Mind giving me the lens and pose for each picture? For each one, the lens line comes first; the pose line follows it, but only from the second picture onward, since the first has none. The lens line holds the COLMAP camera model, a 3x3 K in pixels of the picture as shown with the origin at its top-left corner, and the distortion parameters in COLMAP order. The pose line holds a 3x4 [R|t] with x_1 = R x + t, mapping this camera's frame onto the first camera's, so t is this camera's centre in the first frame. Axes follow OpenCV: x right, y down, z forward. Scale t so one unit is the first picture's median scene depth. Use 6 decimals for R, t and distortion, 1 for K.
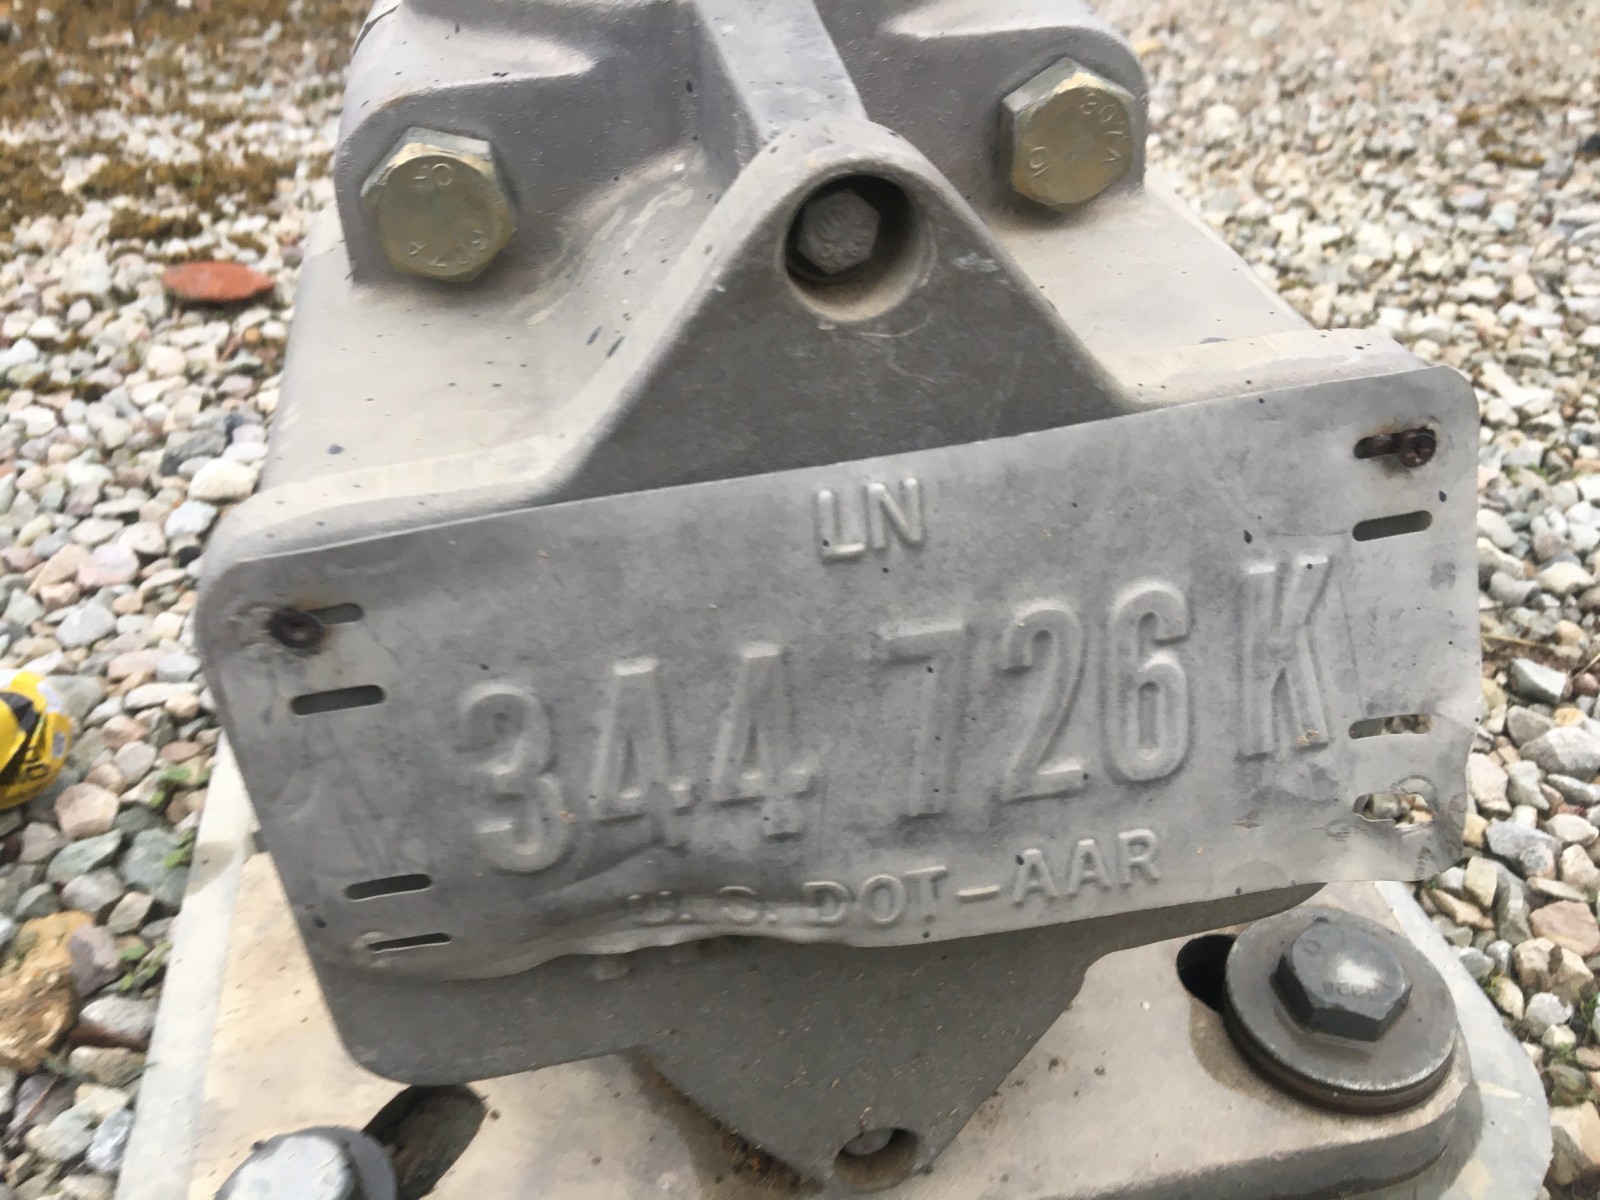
lens RADIAL K [[1342.0, 0, 776.4], [0, 1342.0, 614.2], [0, 0, 1]] dist [0.100363, -0.176918]
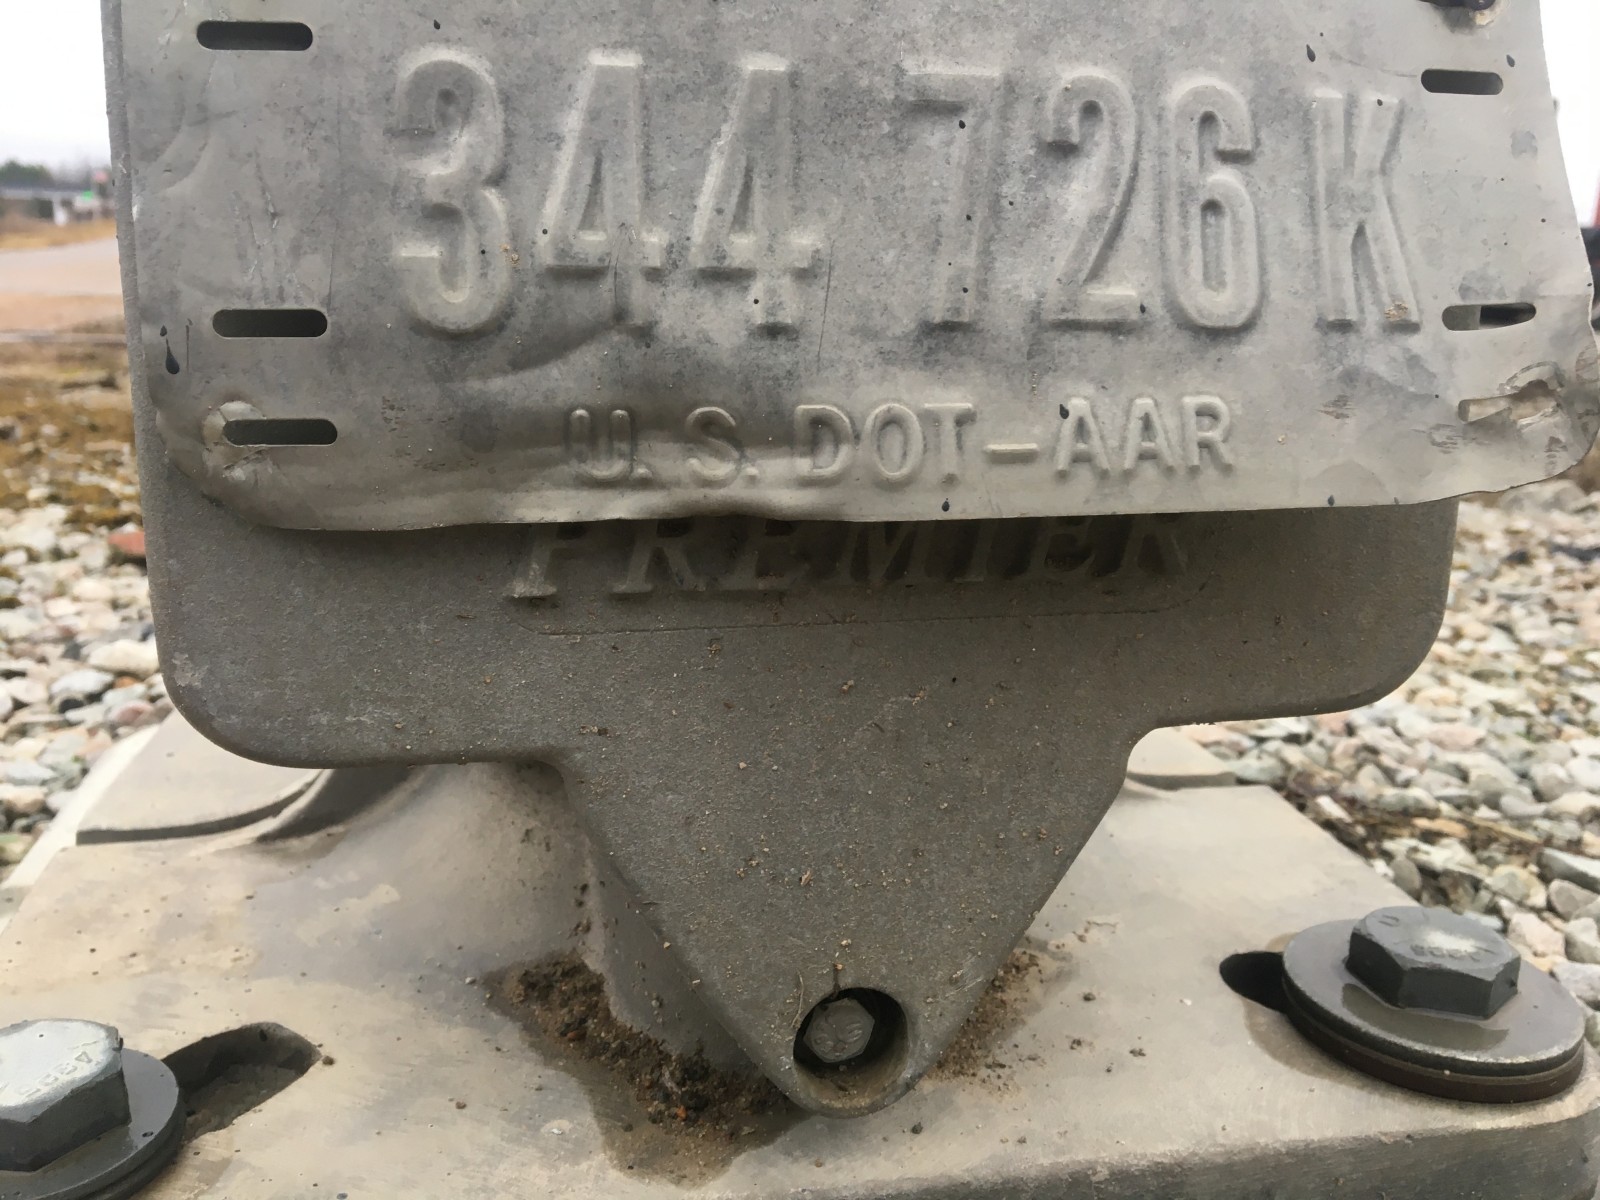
lens RADIAL K [[1365.9, 0, 767.2], [0, 1365.9, 601.0], [0, 0, 1]] dist [0.069877, -0.120536]
pose [[0.997385, 0.066196, 0.029000, -0.012474], [-0.050143, 0.922832, -0.381925, 0.619177], [-0.052044, 0.379472, 0.923738, 0.303056]]
